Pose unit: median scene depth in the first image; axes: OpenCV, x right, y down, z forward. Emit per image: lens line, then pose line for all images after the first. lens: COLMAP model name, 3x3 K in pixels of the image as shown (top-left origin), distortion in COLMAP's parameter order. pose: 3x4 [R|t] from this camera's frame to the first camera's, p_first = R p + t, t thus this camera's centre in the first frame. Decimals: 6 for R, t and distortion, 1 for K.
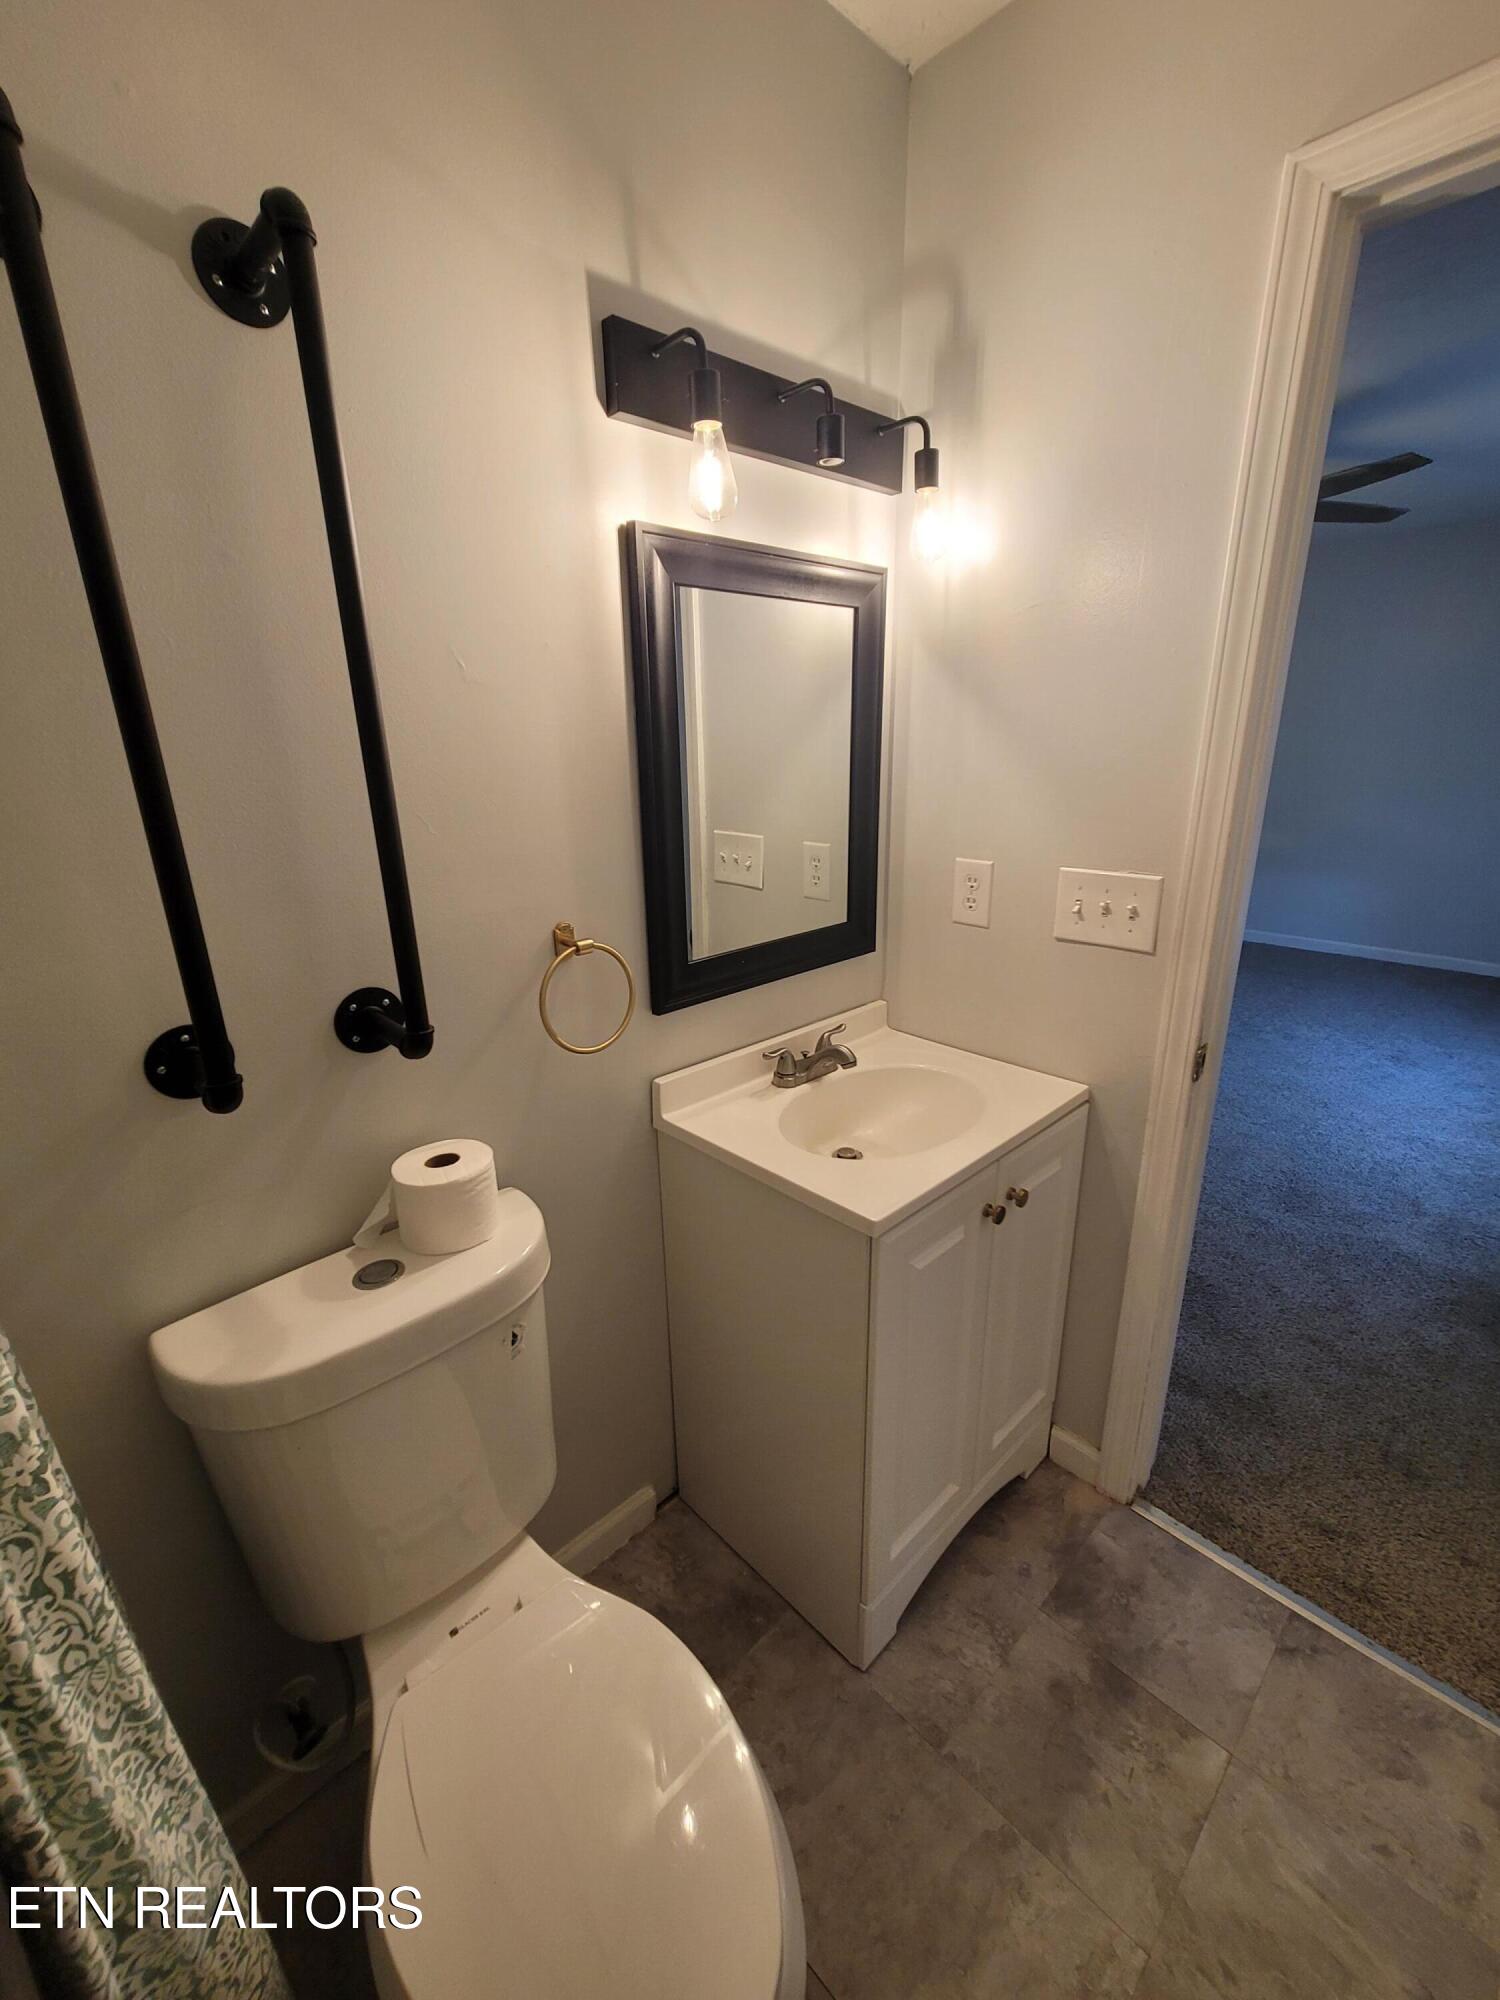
lens RADIAL K [[831.8, 0, 750.0], [0, 831.8, 1000.0], [0, 0, 1]] dist [0.000001, 0.000058]
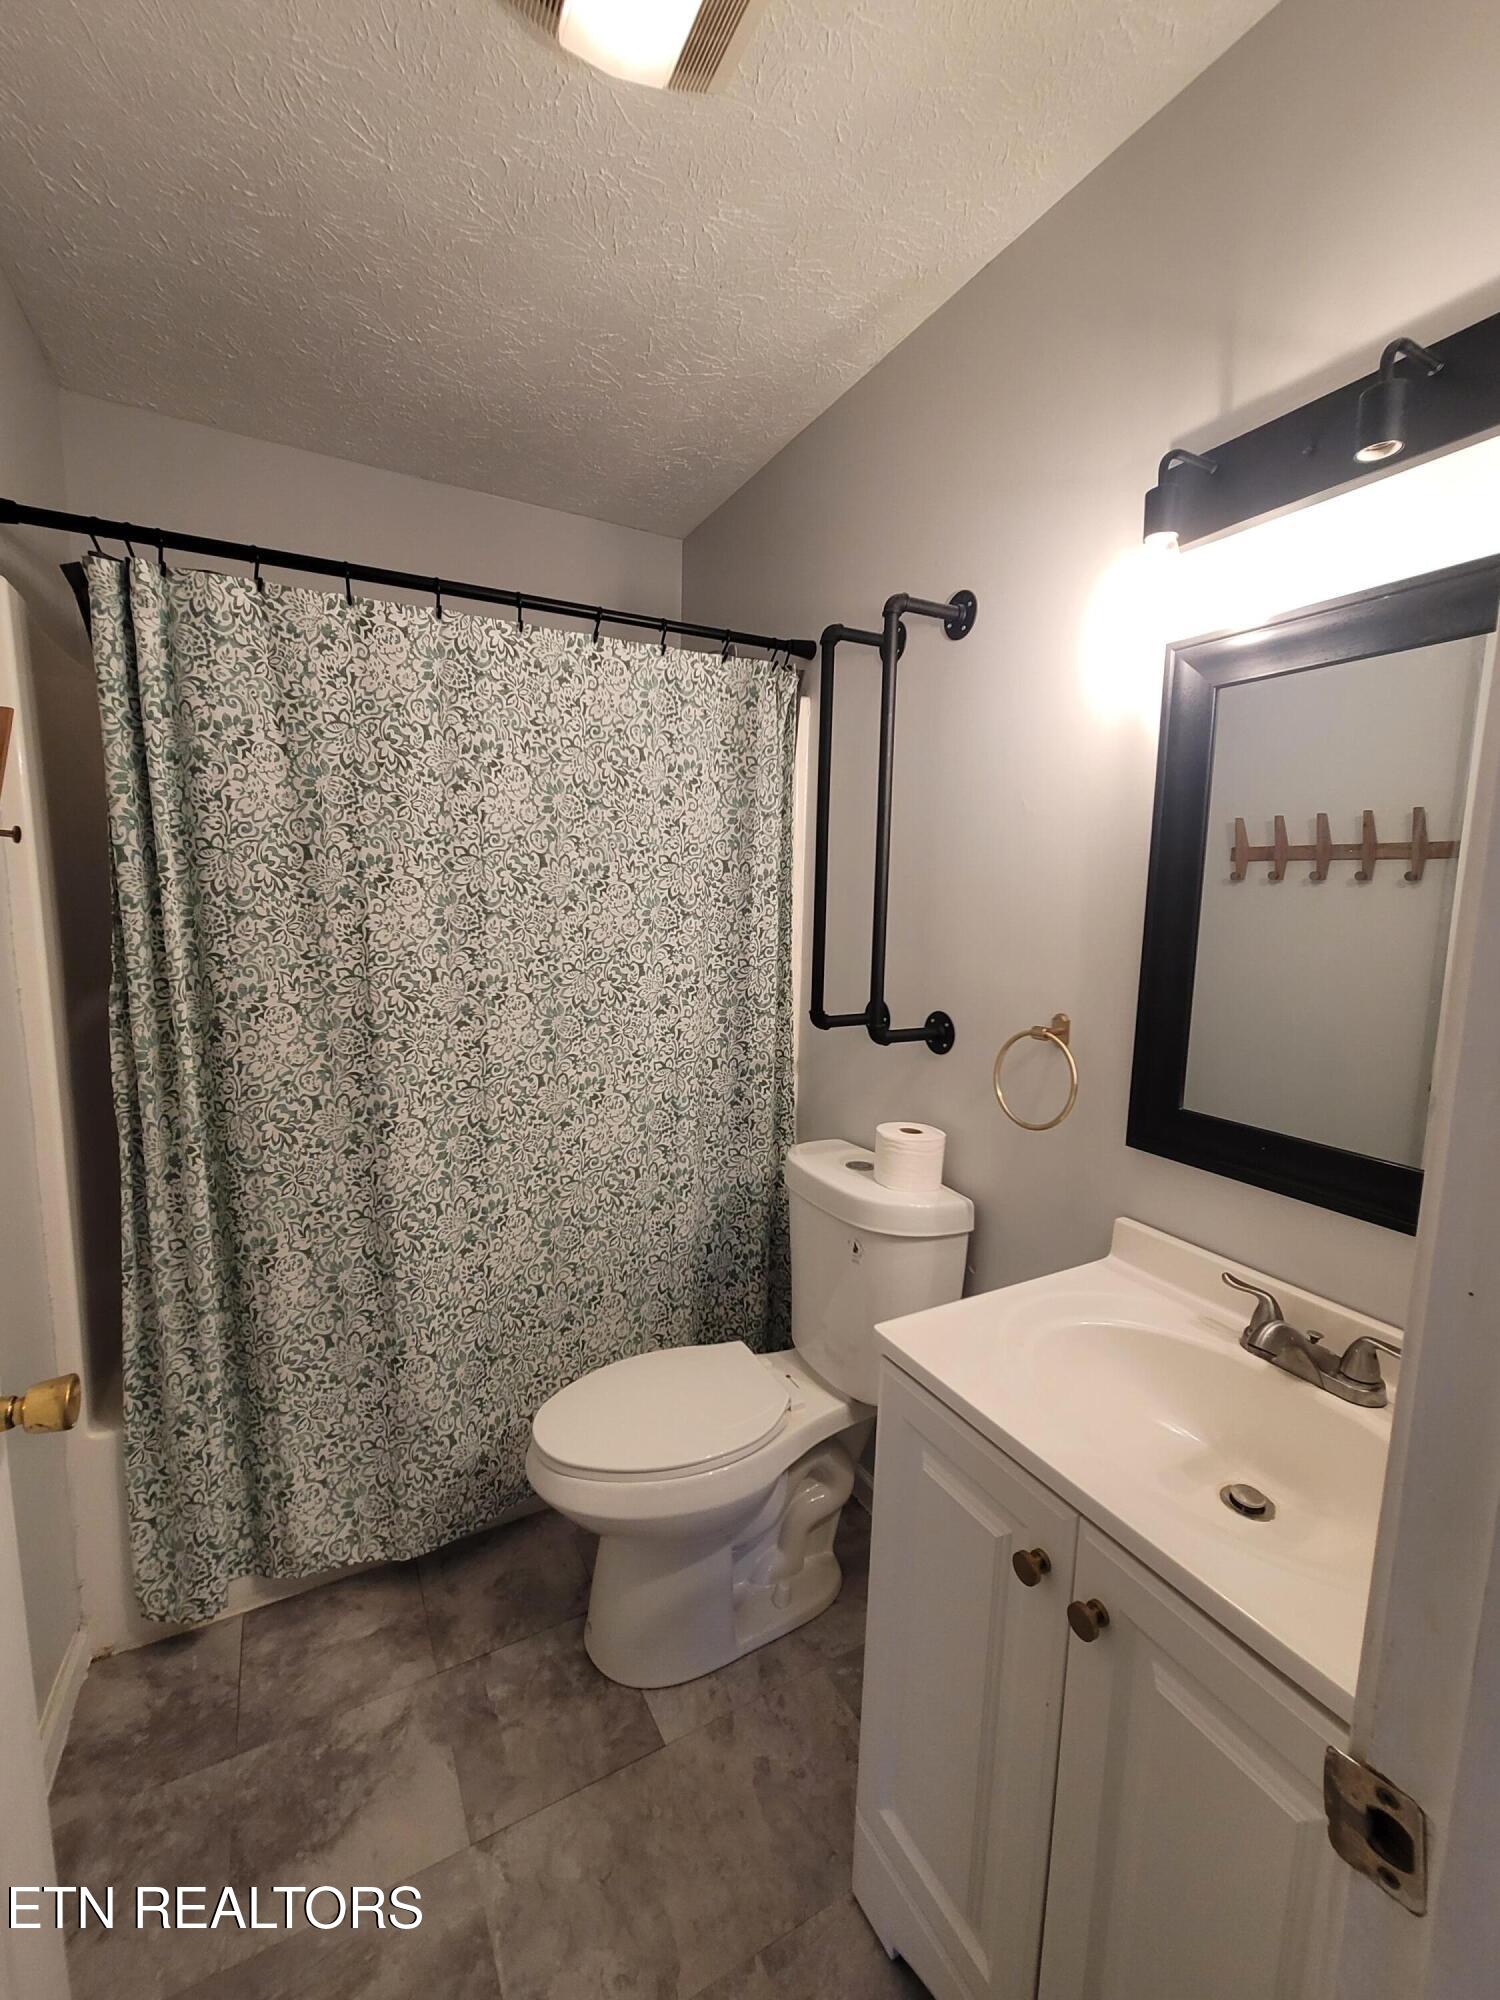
lens RADIAL K [[830.1, 0, 743.7], [0, 830.1, 1001.2], [0, 0, 1]] dist [0.002534, -0.000170]
pose [[-0.264581, 0.137752, -0.954474, 0.861720], [-0.313512, 0.923697, 0.220216, -0.198948], [0.911980, 0.357504, -0.201205, 0.750554]]
